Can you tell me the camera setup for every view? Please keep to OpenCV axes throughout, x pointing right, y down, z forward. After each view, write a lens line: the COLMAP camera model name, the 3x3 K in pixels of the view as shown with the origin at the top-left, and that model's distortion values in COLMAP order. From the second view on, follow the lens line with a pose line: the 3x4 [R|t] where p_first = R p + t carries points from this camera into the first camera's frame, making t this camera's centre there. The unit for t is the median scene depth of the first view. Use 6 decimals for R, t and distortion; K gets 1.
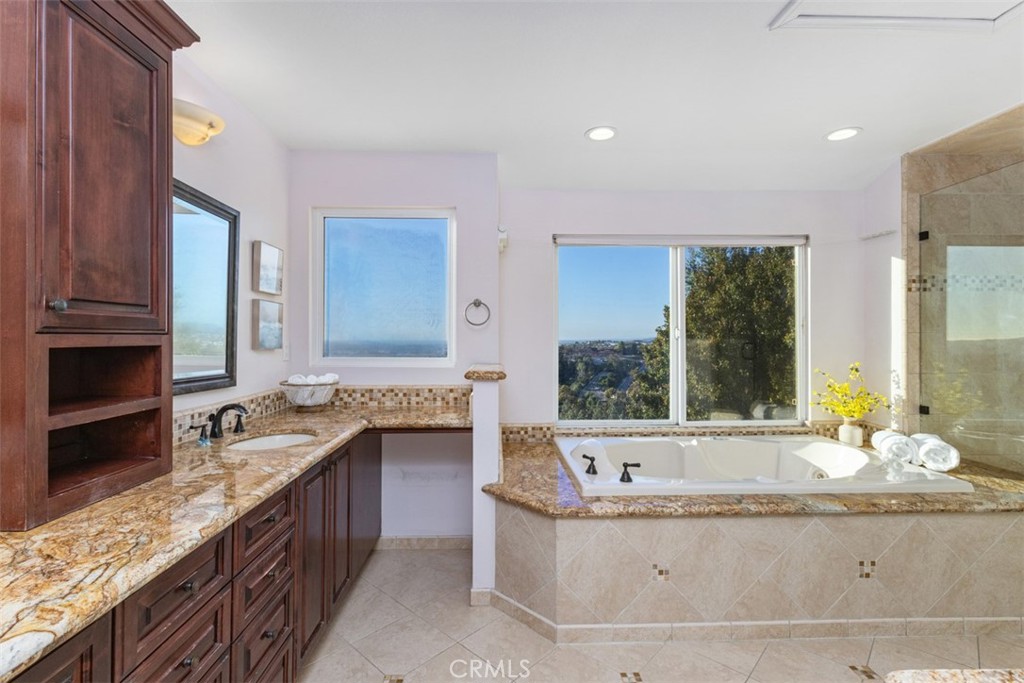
lens RADIAL K [[473.9, 0, 502.8], [0, 473.9, 338.5], [0, 0, 1]] dist [0.002584, -0.000862]
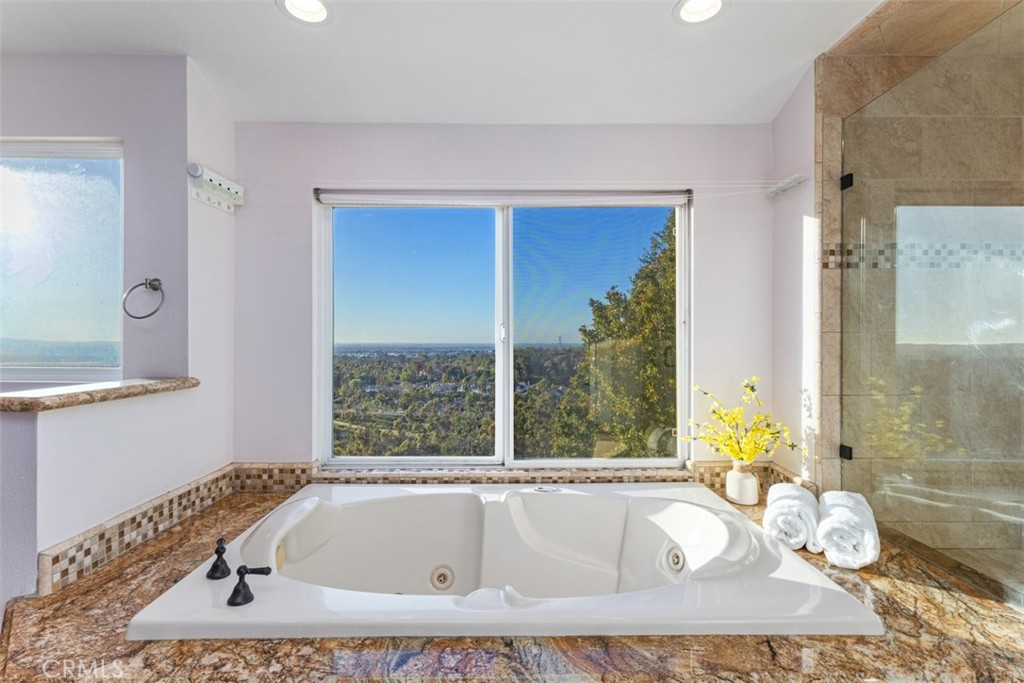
lens RADIAL K [[473.9, 0, 505.4], [0, 473.9, 342.0], [0, 0, 1]] dist [0.002584, -0.000862]
pose [[0.999896, 0.003386, -0.014022, 0.431024], [-0.003354, 0.999992, 0.002335, 0.001022], [0.014030, -0.002288, 0.999899, 0.348167]]
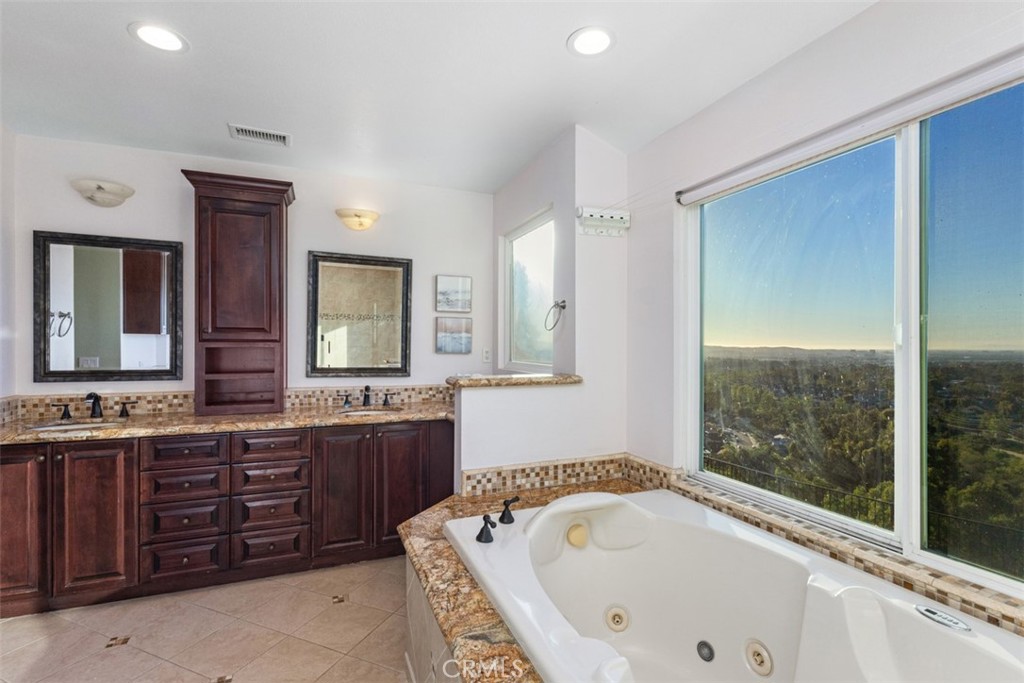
lens RADIAL K [[473.9, 0, 505.9], [0, 473.9, 349.6], [0, 0, 1]] dist [0.002584, -0.000862]
pose [[0.345177, 0.011958, -0.938461, 0.724223], [-0.001964, 0.999926, 0.012019, -0.002586], [0.938536, -0.002306, 0.345175, 0.588019]]
